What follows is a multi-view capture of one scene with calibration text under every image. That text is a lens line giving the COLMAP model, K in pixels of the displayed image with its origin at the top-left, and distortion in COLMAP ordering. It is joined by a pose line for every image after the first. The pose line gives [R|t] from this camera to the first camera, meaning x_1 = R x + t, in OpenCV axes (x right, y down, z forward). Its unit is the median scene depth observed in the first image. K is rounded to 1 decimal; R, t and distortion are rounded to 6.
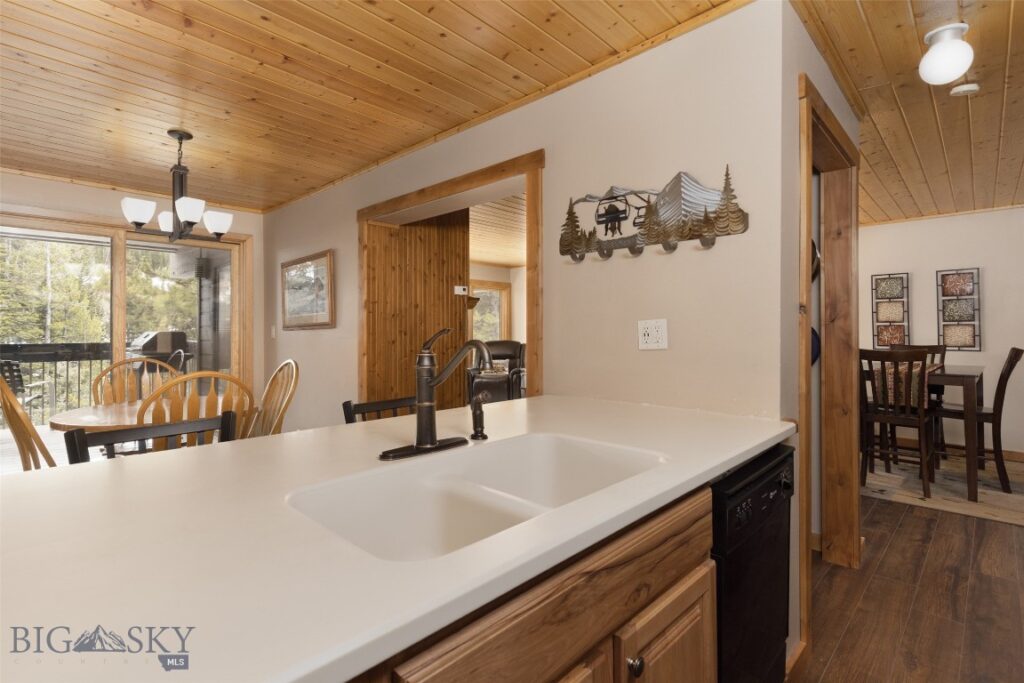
lens RADIAL K [[476.6, 0, 499.1], [0, 476.6, 324.2], [0, 0, 1]] dist [0.004090, 0.000960]
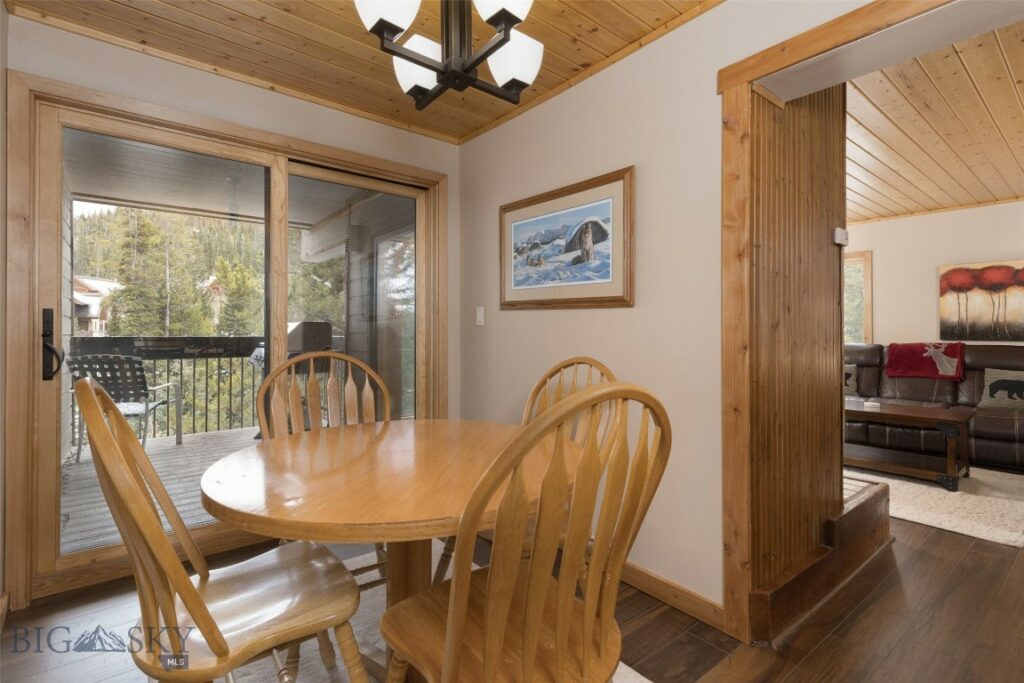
lens RADIAL K [[472.6, 0, 510.4], [0, 472.6, 330.2], [0, 0, 1]] dist [-0.000163, -0.000505]
pose [[0.992147, 0.001464, -0.125068, -0.301601], [-0.000856, 0.999988, 0.004918, 0.027670], [0.125074, -0.004772, 0.992136, 0.303380]]
